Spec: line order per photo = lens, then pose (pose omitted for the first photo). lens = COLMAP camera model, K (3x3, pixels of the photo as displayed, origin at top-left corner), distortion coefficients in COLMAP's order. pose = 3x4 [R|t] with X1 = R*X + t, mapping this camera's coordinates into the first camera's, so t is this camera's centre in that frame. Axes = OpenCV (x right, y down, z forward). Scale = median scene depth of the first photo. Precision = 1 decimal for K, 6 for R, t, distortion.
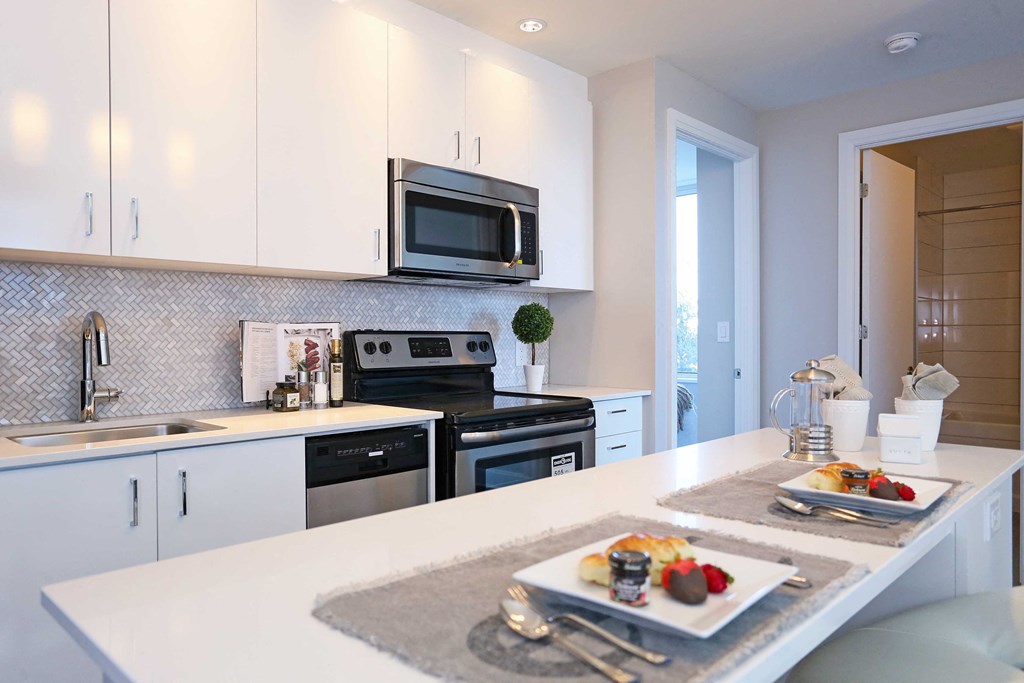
lens RADIAL K [[696.6, 0, 480.3], [0, 696.6, 338.3], [0, 0, 1]] dist [-0.033839, 0.000385]
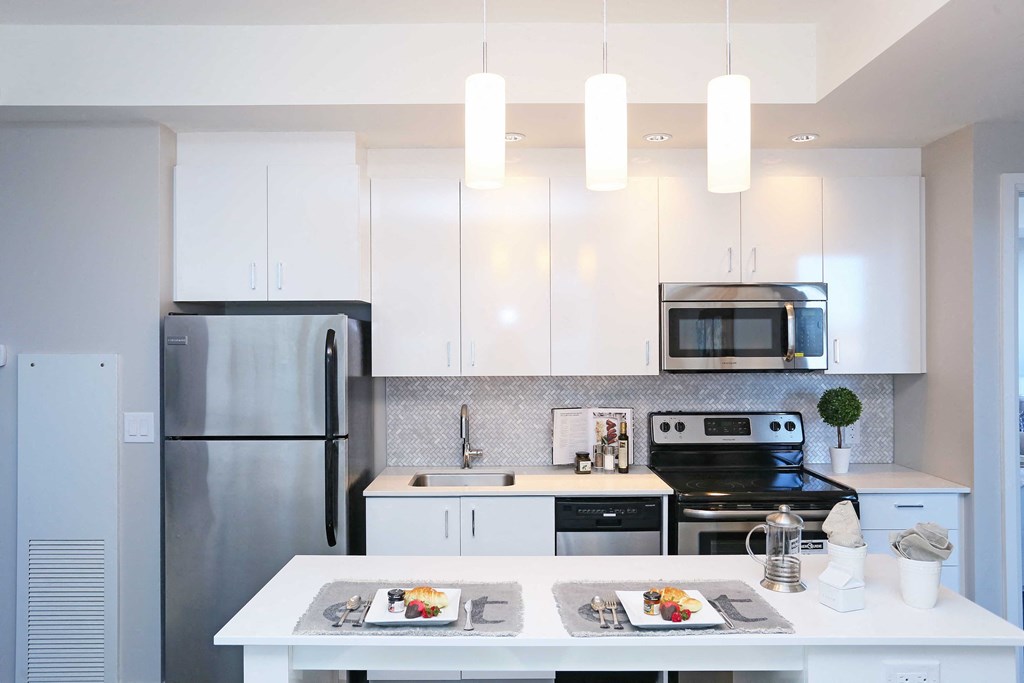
lens RADIAL K [[737.0, 0, 512.0], [0, 737.0, 341.5], [0, 0, 1]] dist [0.001957, 0.001760]
pose [[0.706665, -0.001760, -0.707546, 0.638973], [0.006020, 0.999976, 0.003526, -0.158913], [0.707523, -0.006751, 0.706658, -0.152856]]
